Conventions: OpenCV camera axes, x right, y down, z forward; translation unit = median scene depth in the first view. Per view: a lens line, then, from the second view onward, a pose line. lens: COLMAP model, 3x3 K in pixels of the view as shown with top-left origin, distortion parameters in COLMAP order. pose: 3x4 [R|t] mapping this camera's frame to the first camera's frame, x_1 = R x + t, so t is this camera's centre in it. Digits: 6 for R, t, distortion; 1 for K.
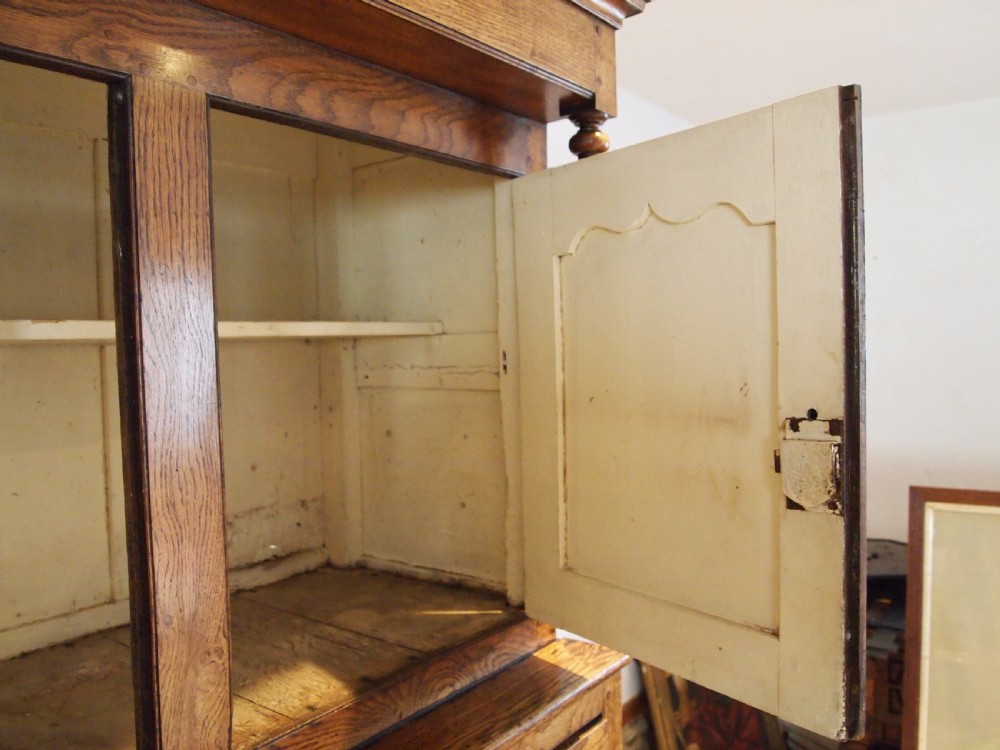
lens RADIAL K [[795.7, 0, 500.0], [0, 795.7, 375.0], [0, 0, 1]] dist [-0.041658, -0.006387]
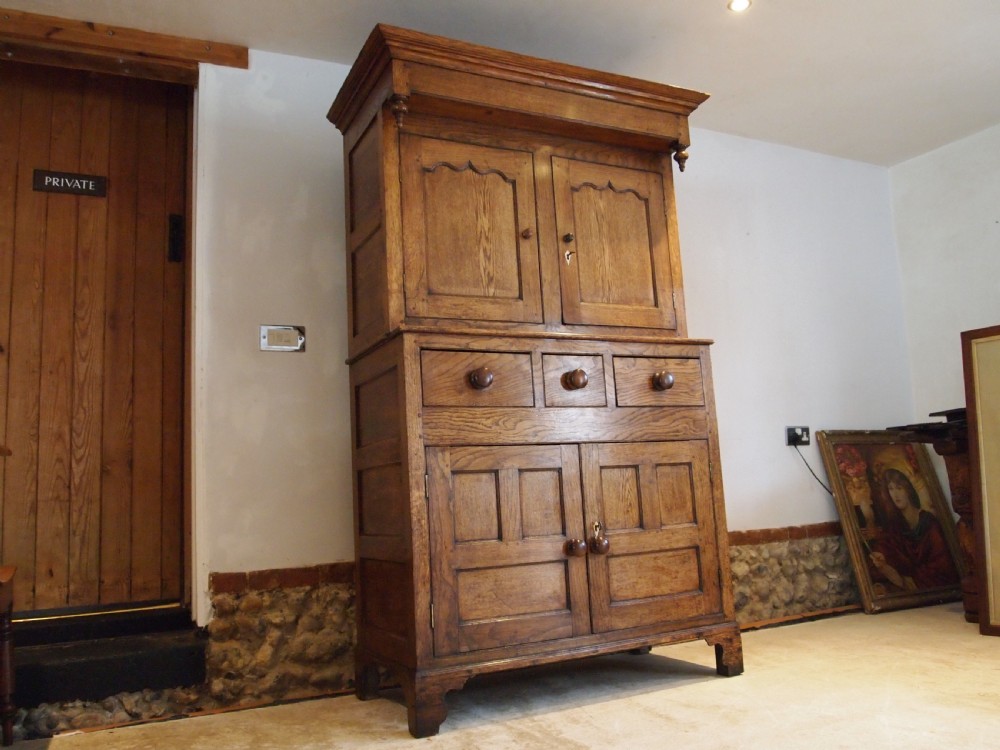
lens RADIAL K [[800.5, 0, 500.0], [0, 800.5, 375.0], [0, 0, 1]] dist [-0.041755, -0.003673]
pose [[0.897452, -0.091196, -0.431582, 1.032157], [0.016937, 0.984798, -0.172875, 1.426506], [0.440786, 0.147837, 0.885354, -2.505641]]
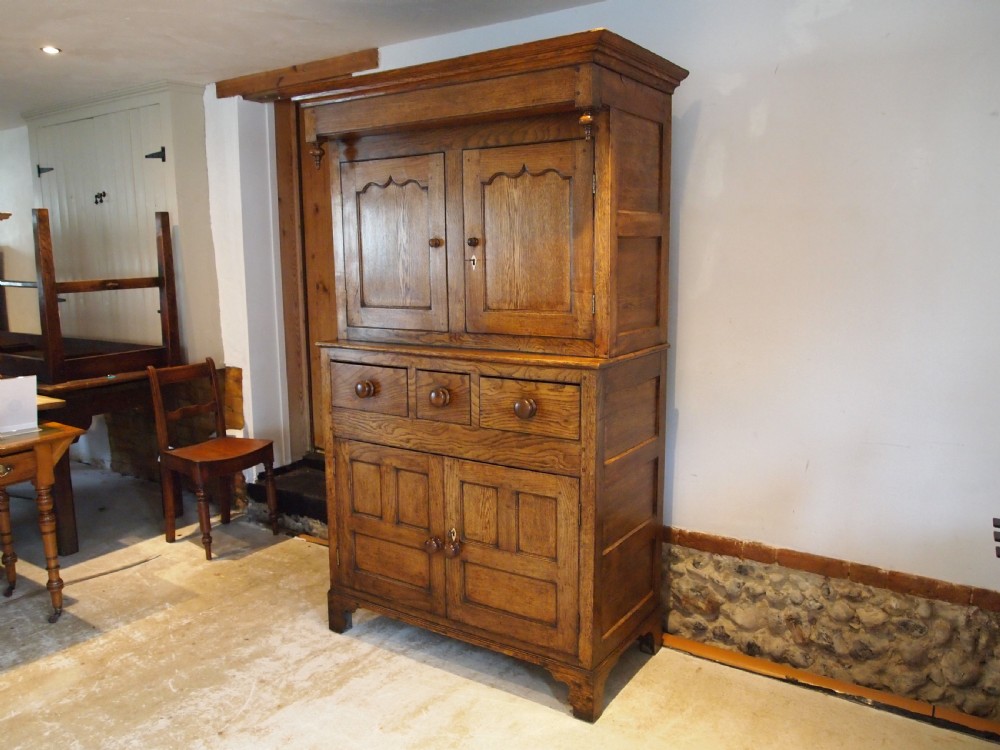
lens RADIAL K [[800.5, 0, 500.0], [0, 800.5, 375.0], [0, 0, 1]] dist [-0.041755, -0.003673]
pose [[0.070546, 0.179401, -0.981243, 3.538208], [-0.028612, 0.983653, 0.177785, 0.013689], [0.997098, 0.015534, 0.074526, 0.927896]]
